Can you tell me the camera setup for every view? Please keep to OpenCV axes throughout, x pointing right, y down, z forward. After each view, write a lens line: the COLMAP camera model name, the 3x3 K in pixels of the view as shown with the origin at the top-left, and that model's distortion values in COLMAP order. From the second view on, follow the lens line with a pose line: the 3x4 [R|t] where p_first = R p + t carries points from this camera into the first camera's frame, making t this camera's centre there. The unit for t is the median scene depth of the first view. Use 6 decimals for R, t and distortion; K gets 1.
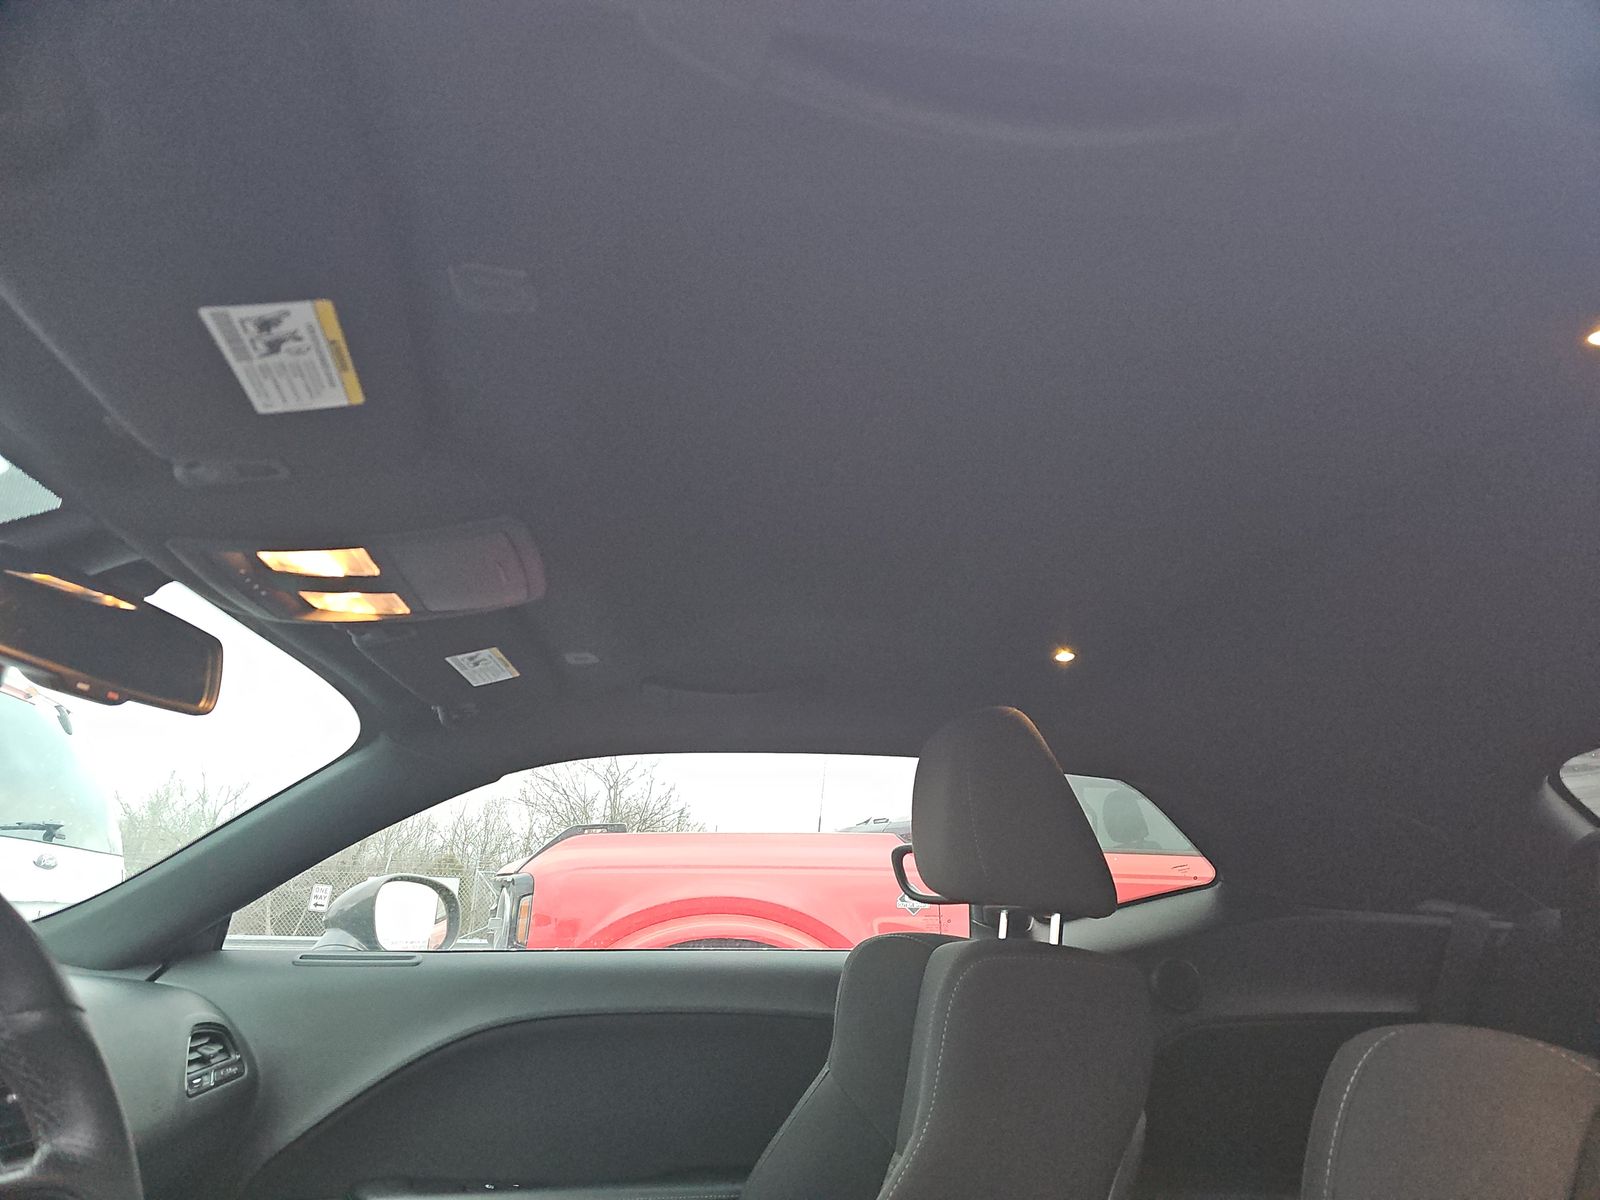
lens RADIAL K [[1074.7, 0, 810.3], [0, 1074.7, 602.8], [0, 0, 1]] dist [0.017043, -0.007478]
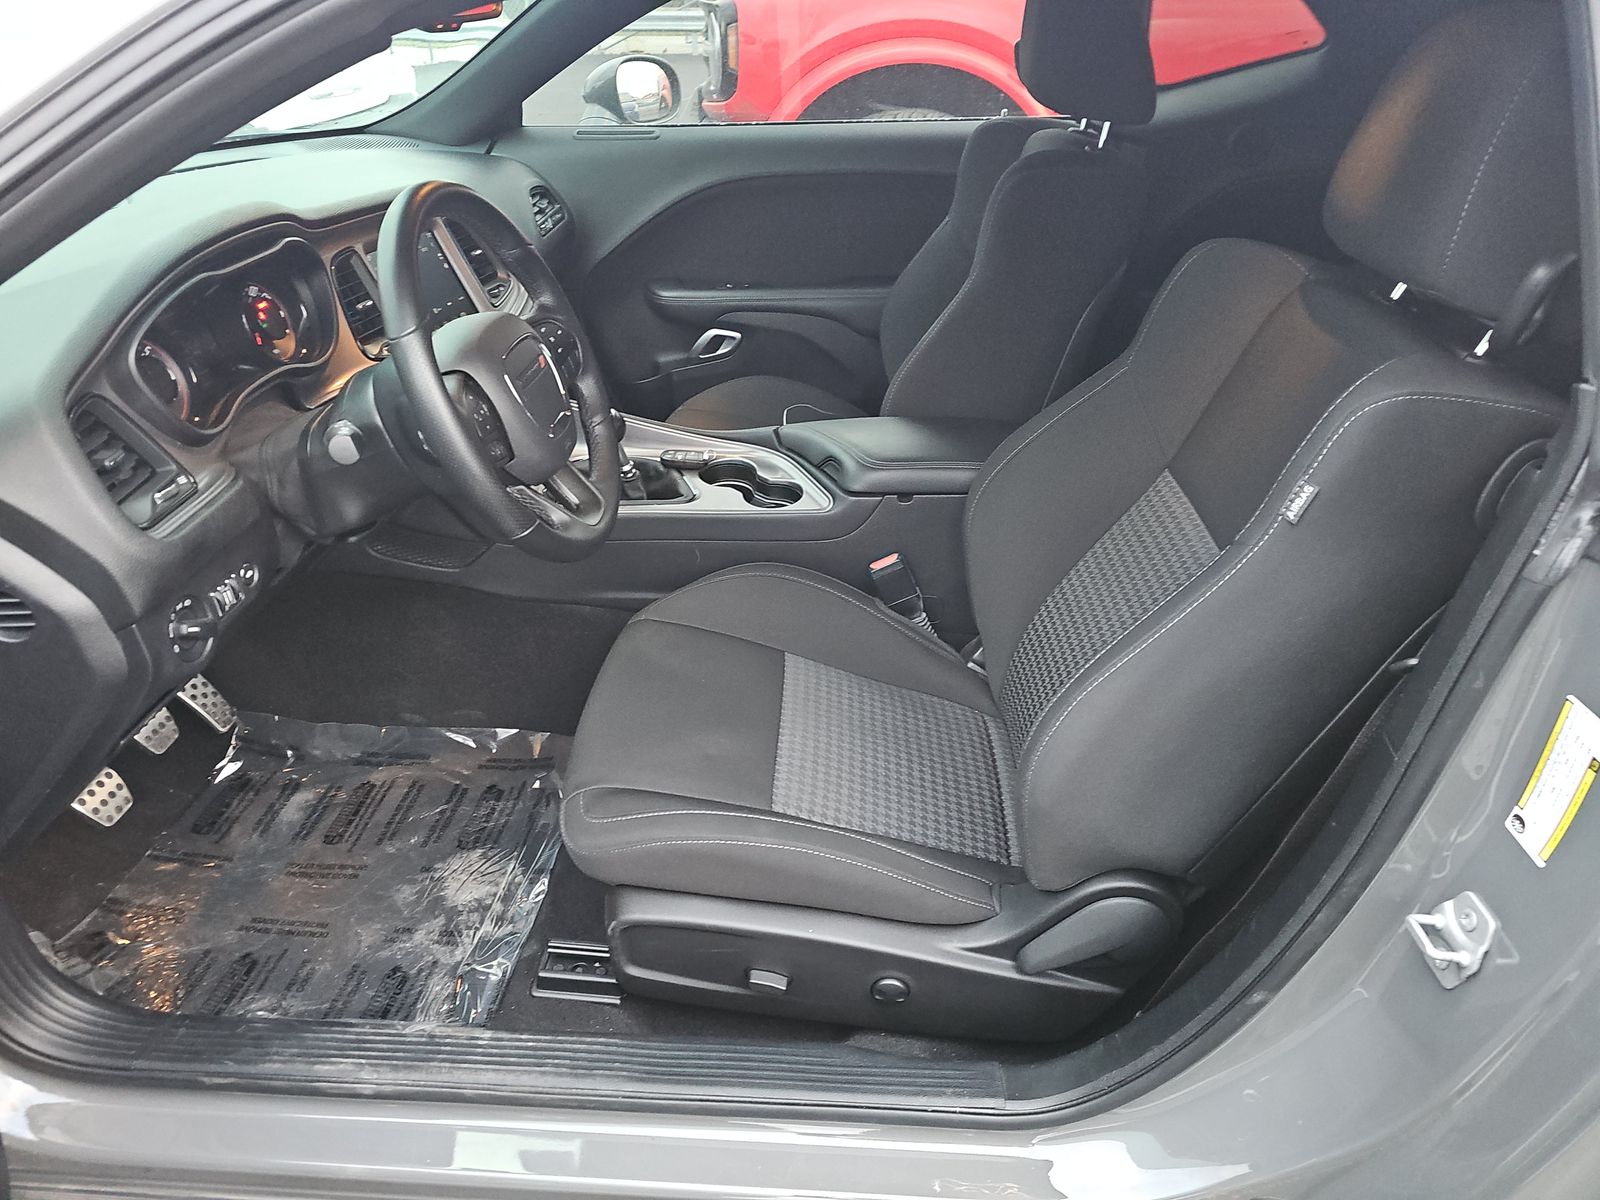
lens RADIAL K [[1074.7, 0, 802.1], [0, 1074.7, 602.0], [0, 0, 1]] dist [0.017043, -0.007478]
pose [[0.979691, 0.070569, -0.187683, 0.124445], [0.088854, 0.686307, 0.721864, -0.247684], [0.179750, -0.723881, 0.666098, -0.335407]]
